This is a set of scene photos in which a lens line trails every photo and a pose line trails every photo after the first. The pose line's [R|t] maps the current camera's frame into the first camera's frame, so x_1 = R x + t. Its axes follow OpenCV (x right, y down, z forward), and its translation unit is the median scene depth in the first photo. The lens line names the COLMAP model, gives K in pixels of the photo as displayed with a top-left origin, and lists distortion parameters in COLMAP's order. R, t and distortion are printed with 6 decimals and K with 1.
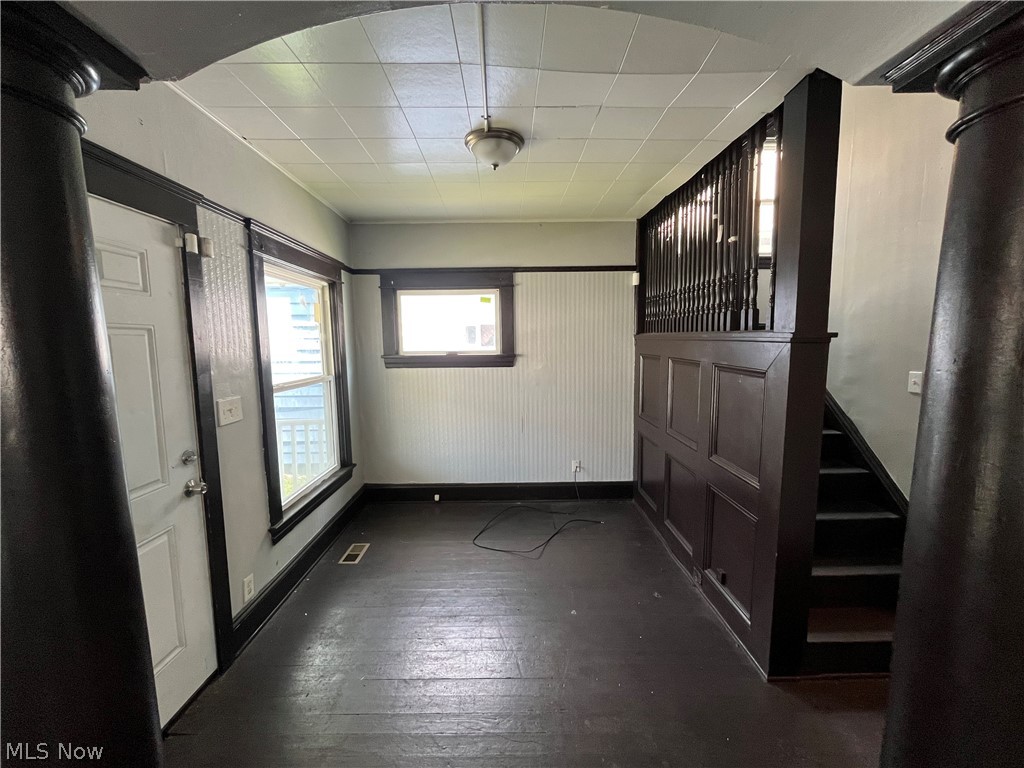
lens RADIAL K [[418.7, 0, 506.0], [0, 418.7, 386.0], [0, 0, 1]] dist [-0.001465, 0.000479]
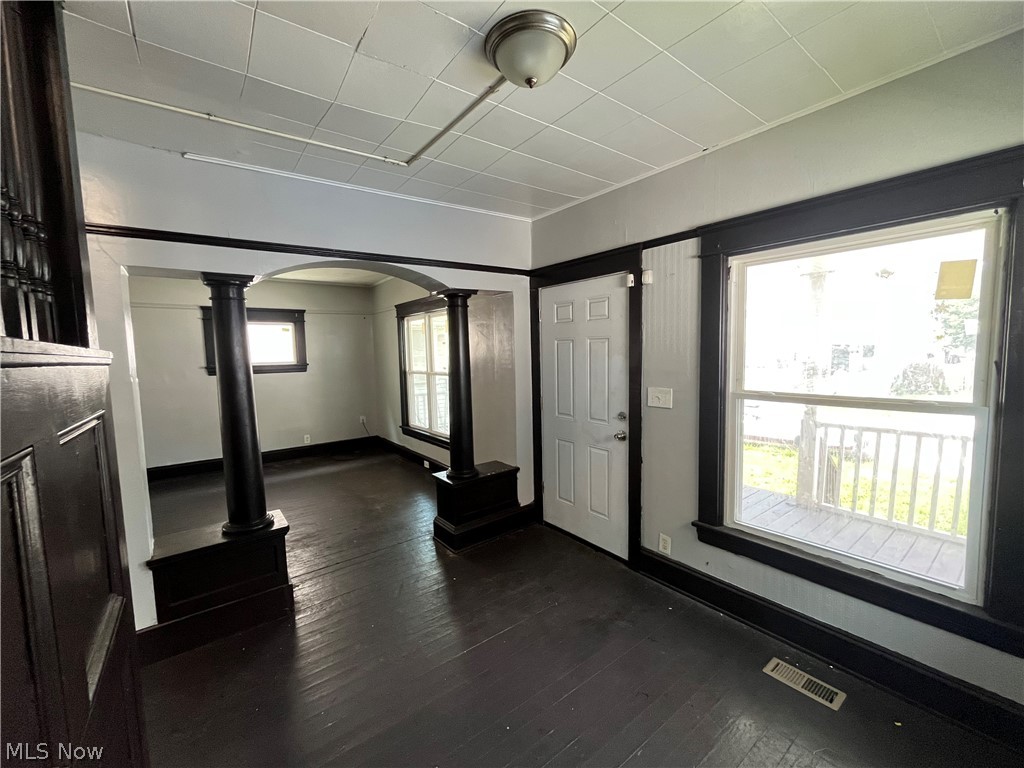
lens RADIAL K [[418.7, 0, 511.4], [0, 418.7, 390.4], [0, 0, 1]] dist [-0.001465, 0.000479]
pose [[-0.793352, 0.071311, -0.604573, 0.395252], [-0.045310, 0.983444, 0.175458, -0.137394], [0.607075, 0.166593, -0.776986, 1.420761]]
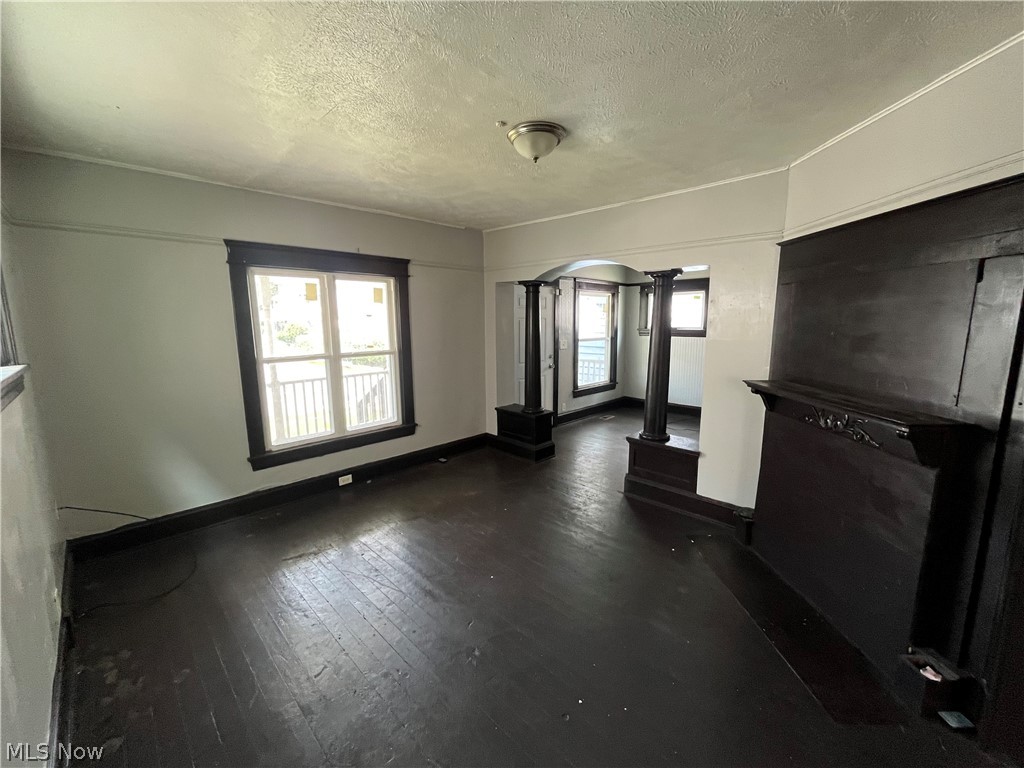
lens RADIAL K [[418.7, 0, 507.7], [0, 418.7, 378.1], [0, 0, 1]] dist [-0.001465, 0.000479]
pose [[0.715649, 0.104243, -0.690638, 0.951882], [-0.078782, 0.994537, 0.068478, 0.101639], [0.694003, 0.005404, 0.719952, -1.185603]]
